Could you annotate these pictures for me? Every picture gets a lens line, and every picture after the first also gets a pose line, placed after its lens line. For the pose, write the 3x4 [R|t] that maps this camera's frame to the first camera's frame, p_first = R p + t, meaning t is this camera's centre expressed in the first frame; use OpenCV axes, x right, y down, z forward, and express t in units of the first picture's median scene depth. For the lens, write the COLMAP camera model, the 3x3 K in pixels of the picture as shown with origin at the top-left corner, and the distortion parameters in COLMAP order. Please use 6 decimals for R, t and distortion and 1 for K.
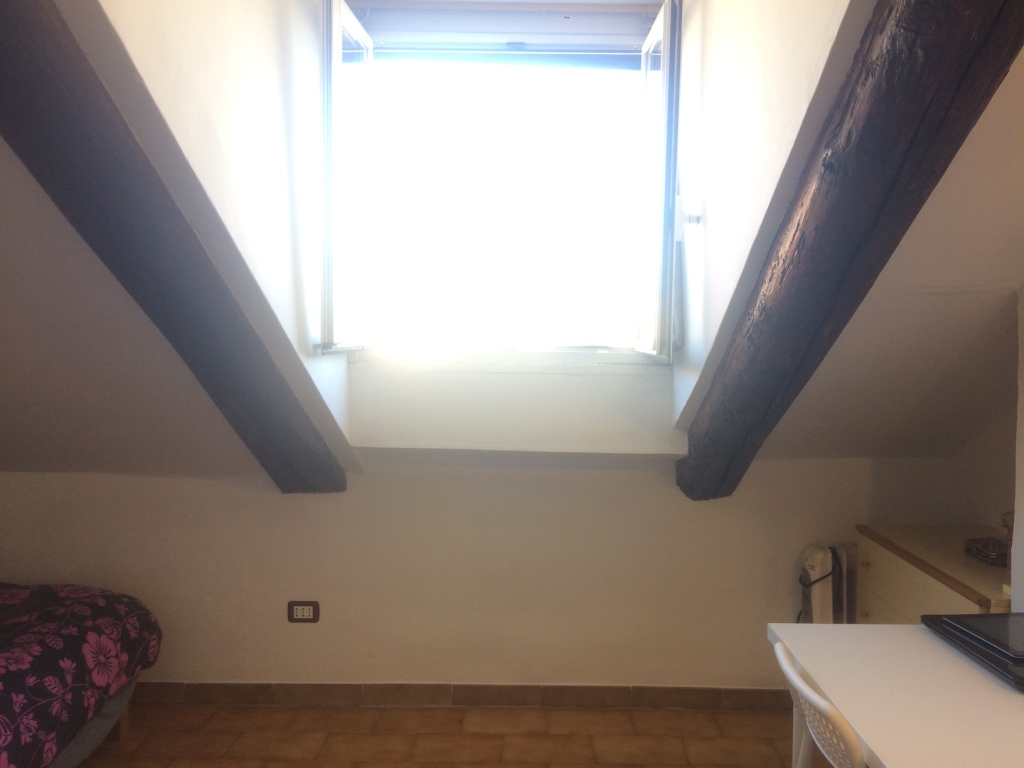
lens RADIAL K [[879.3, 0, 509.0], [0, 879.3, 388.1], [0, 0, 1]] dist [0.110345, -0.194340]
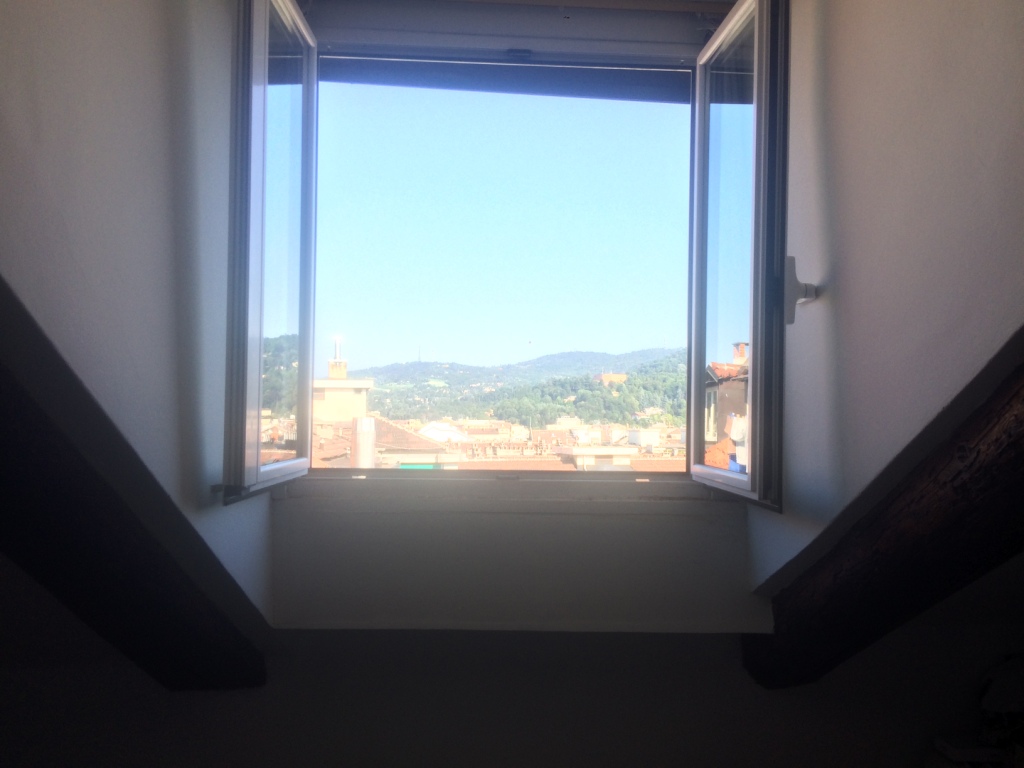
lens RADIAL K [[879.3, 0, 509.0], [0, 879.3, 388.1], [0, 0, 1]] dist [0.110345, -0.194340]
pose [[0.997536, 0.001902, 0.070137, -0.050440], [0.004570, 0.995748, -0.092009, -0.051948], [-0.070013, 0.092102, 0.993285, 0.316385]]
